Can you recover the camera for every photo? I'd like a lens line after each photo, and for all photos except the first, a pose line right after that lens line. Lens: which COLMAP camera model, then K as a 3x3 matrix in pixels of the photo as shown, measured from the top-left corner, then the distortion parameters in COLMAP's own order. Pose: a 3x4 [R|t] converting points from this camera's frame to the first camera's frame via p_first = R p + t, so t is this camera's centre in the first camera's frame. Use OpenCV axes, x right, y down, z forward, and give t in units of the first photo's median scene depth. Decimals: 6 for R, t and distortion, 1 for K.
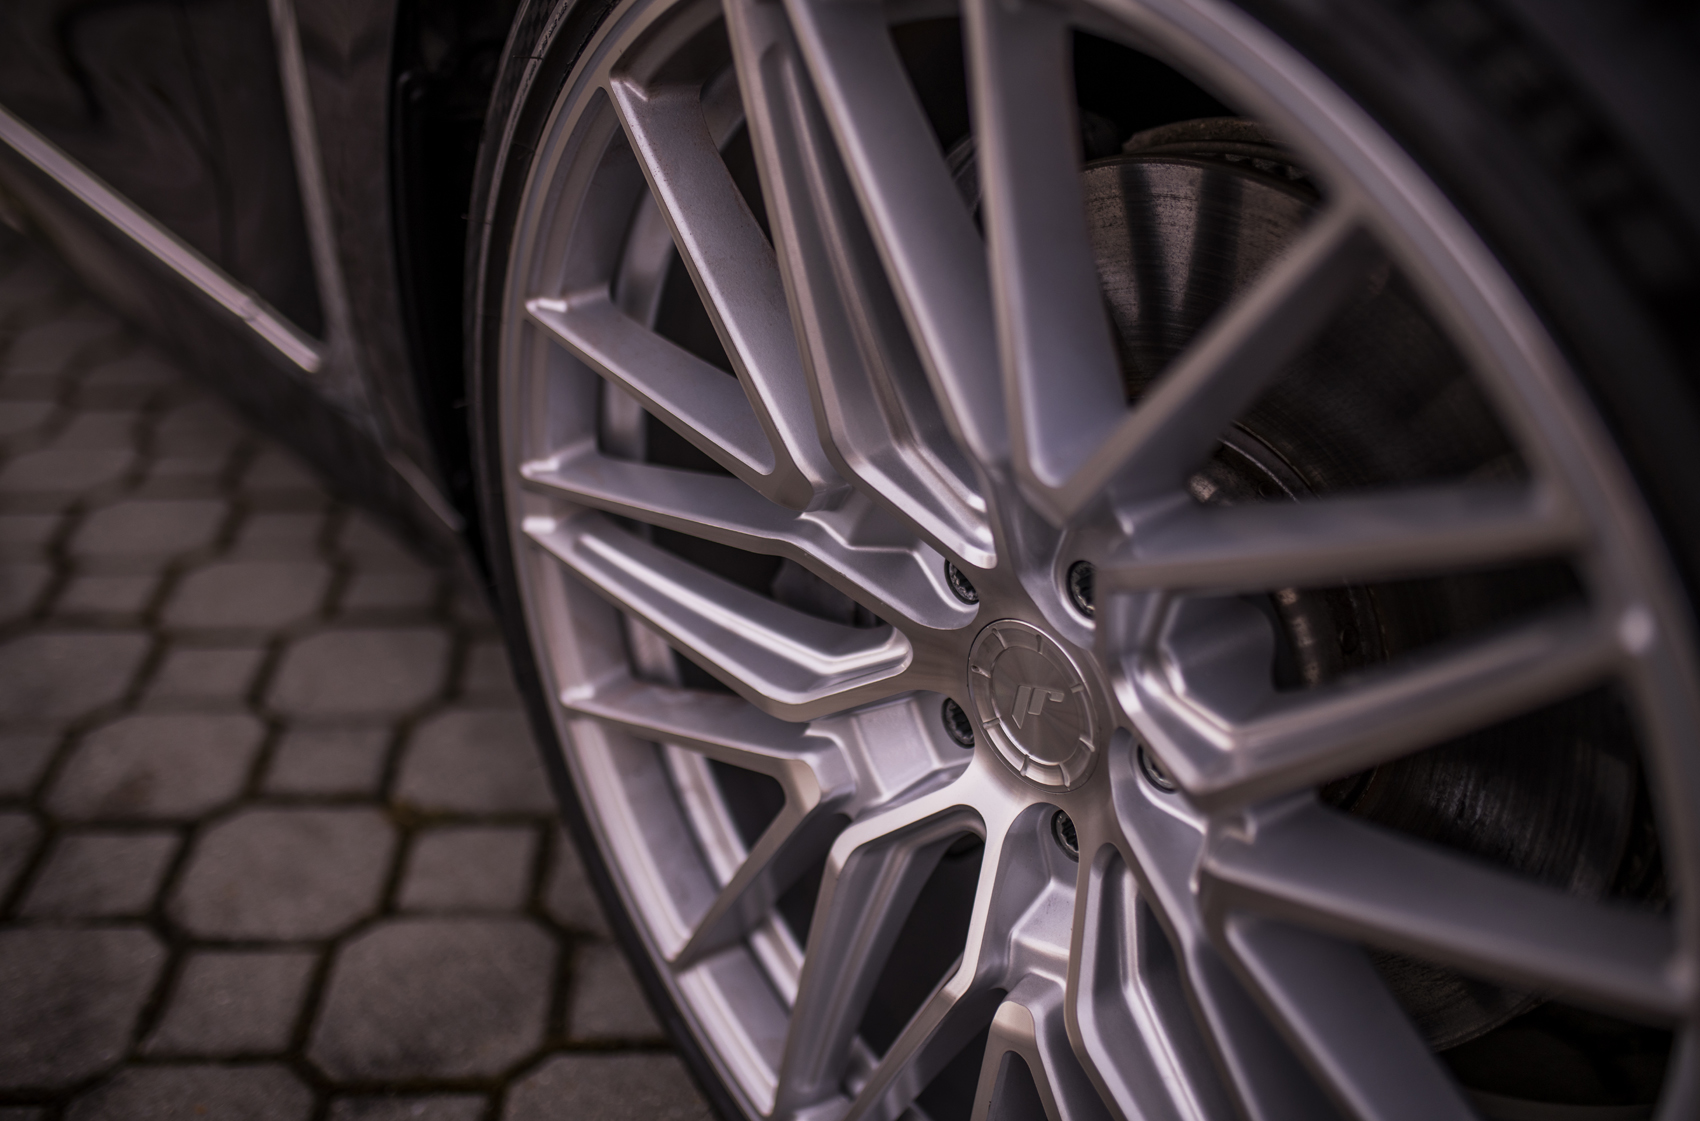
lens RADIAL K [[1665.0, 0, 851.3], [0, 1665.0, 532.6], [0, 0, 1]] dist [-0.020079, -0.013229]
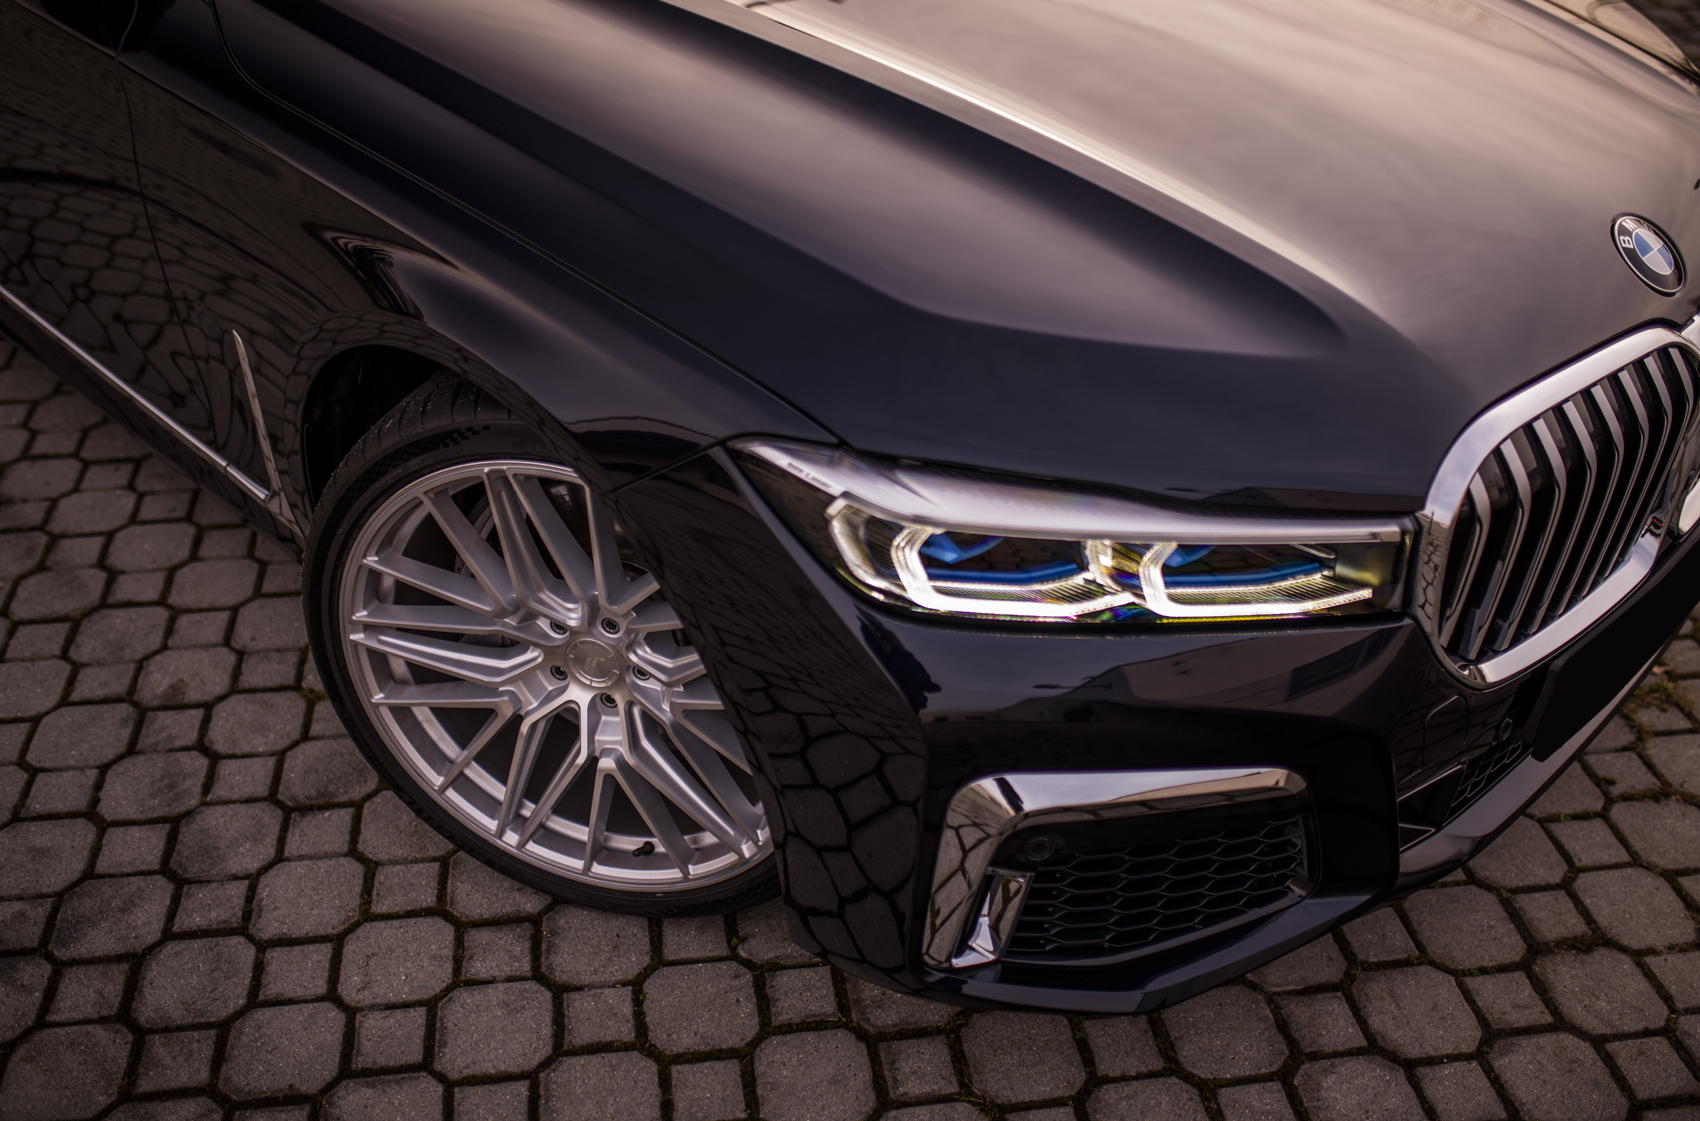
lens RADIAL K [[1628.3, 0, 850.0], [0, 1628.3, 560.5], [0, 0, 1]] dist [-0.010697, 0.008917]
pose [[0.994942, -0.047359, 0.088589, 0.364631], [0.036498, 0.992050, 0.120432, -0.334825], [-0.093588, -0.116589, 0.988761, -1.639539]]
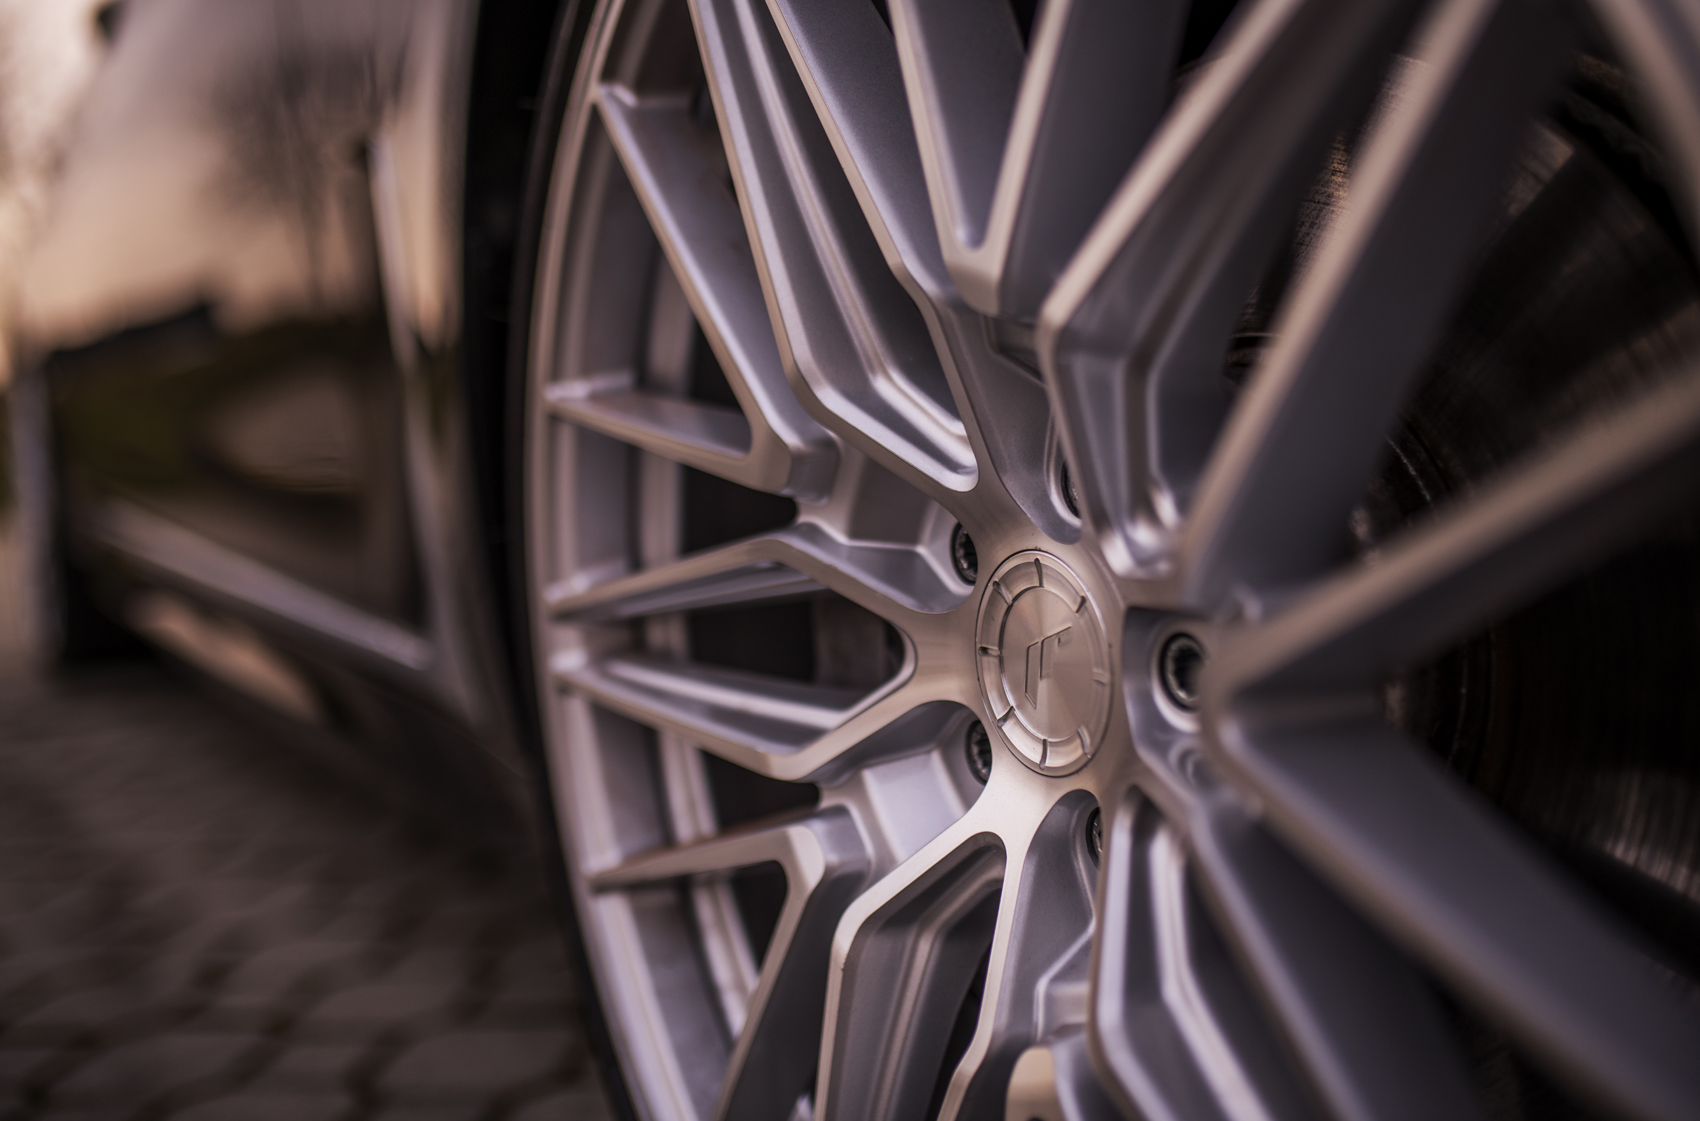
lens RADIAL K [[1649.4, 0, 850.0], [0, 1649.4, 560.5], [0, 0, 1]] dist [-0.006371, 0.025669]
pose [[0.981778, -0.059400, -0.180511, 0.133661], [-0.019207, 0.914012, -0.405232, 0.313177], [0.189061, 0.401315, 0.896216, 0.190358]]
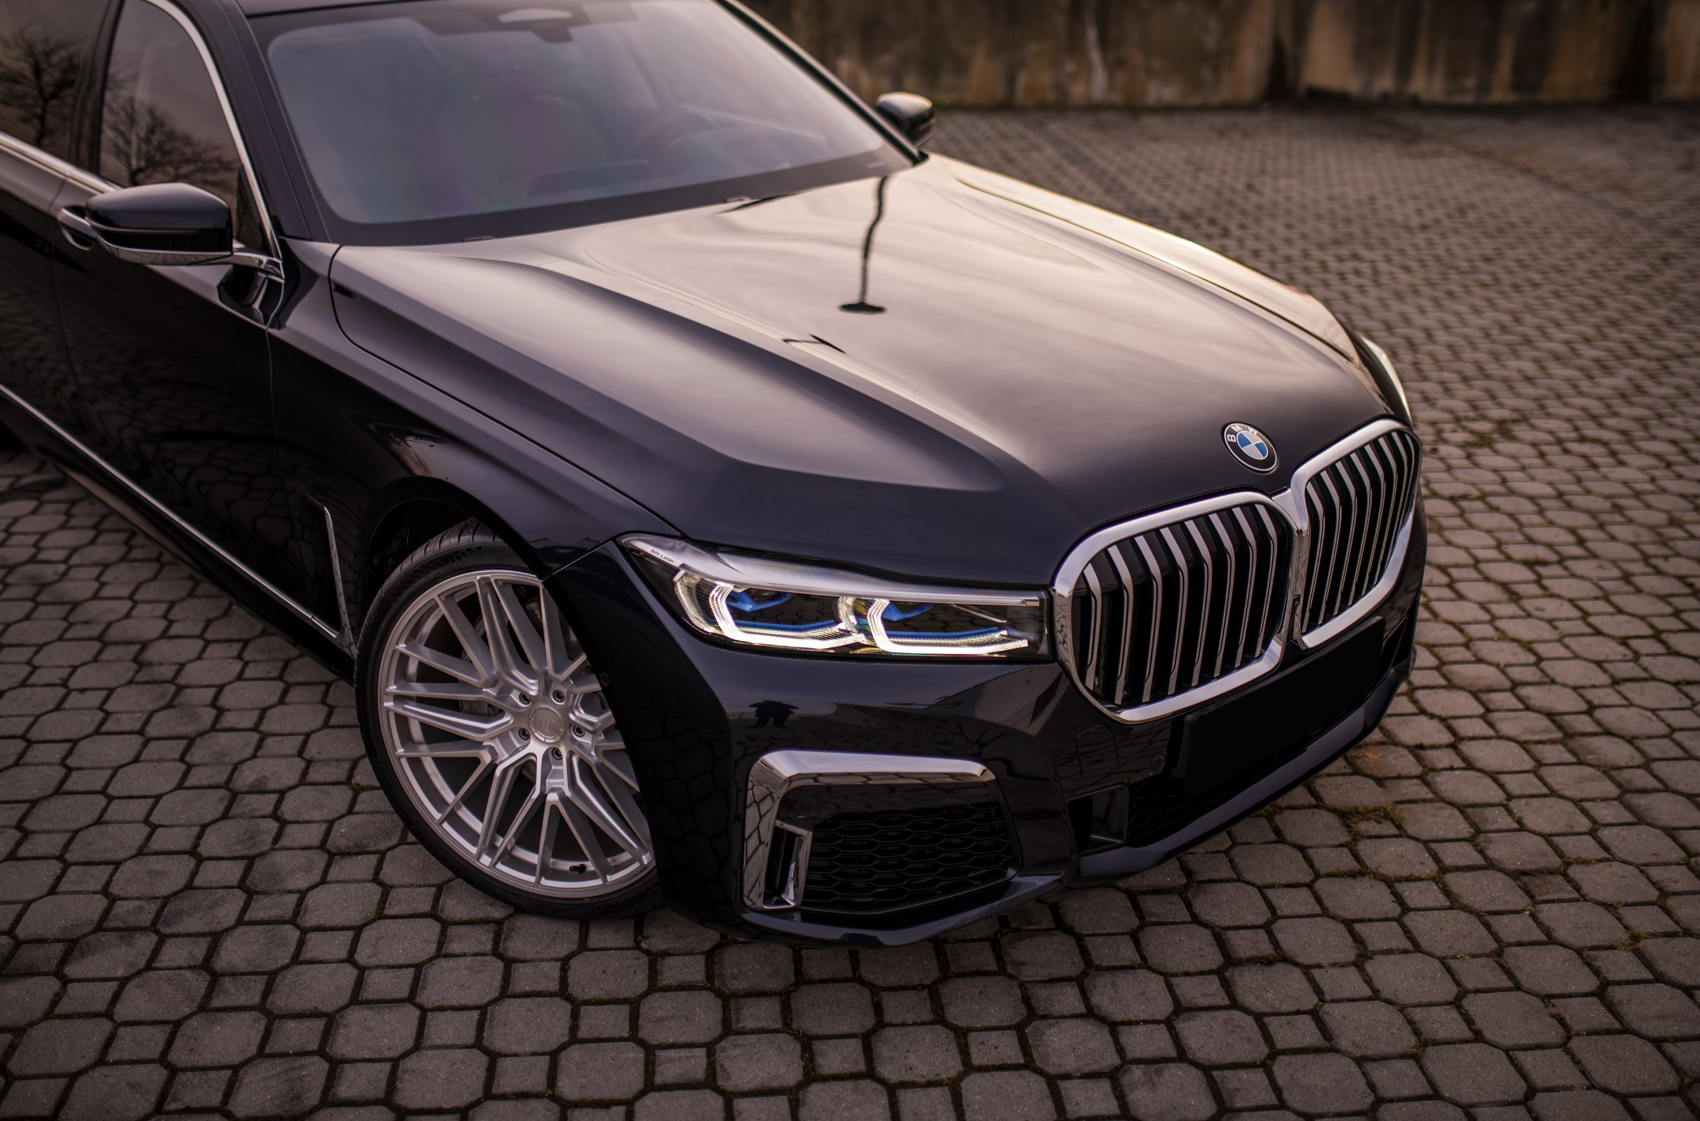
lens RADIAL K [[1713.9, 0, 850.0], [0, 1713.9, 560.5], [0, 0, 1]] dist [-0.019566, 0.043431]
pose [[0.999406, -0.015603, 0.030740, 0.739494], [0.018604, 0.994827, -0.099866, 0.126440], [-0.029023, 0.100378, 0.994526, -2.960052]]
